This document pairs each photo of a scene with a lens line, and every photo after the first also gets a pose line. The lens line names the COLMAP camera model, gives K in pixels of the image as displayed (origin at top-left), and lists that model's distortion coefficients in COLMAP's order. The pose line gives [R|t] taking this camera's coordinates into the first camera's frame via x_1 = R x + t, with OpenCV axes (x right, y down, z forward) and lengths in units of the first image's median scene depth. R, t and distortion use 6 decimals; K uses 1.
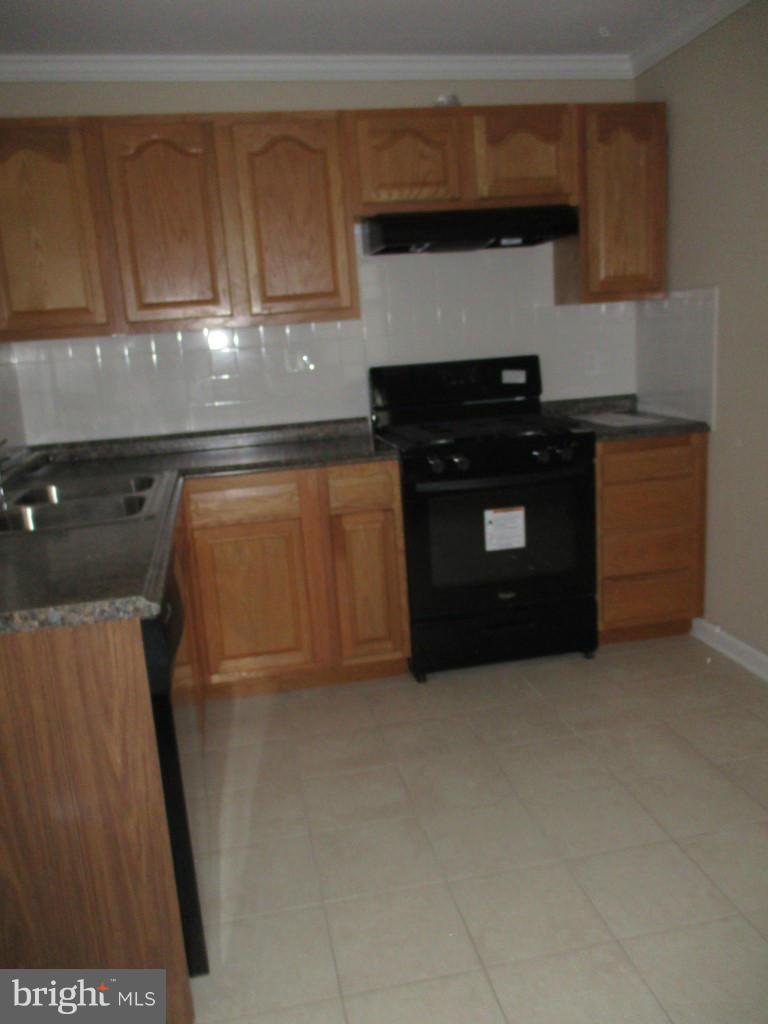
lens RADIAL K [[851.3, 0, 384.0], [0, 851.3, 512.0], [0, 0, 1]] dist [-0.040209, 0.009672]
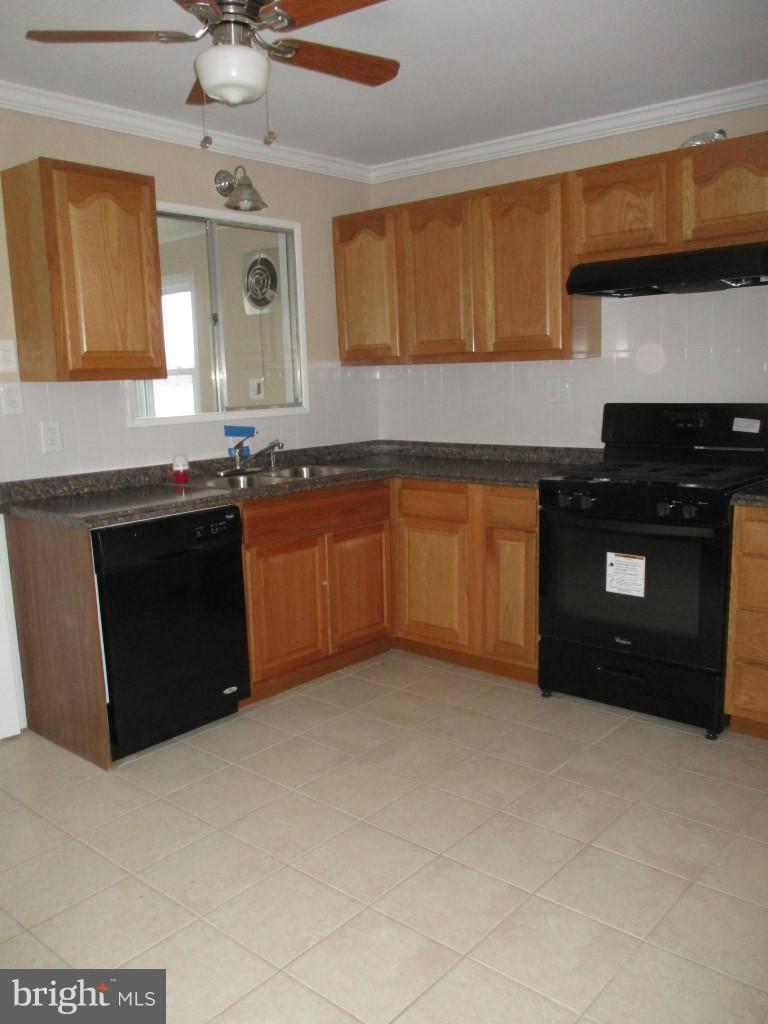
lens RADIAL K [[851.3, 0, 384.0], [0, 851.3, 512.0], [0, 0, 1]] dist [-0.040209, 0.009672]
pose [[0.609076, 0.174439, -0.773691, 0.709011], [-0.174383, 0.981095, 0.083921, -0.084001], [0.773703, 0.083804, 0.627981, 0.143810]]
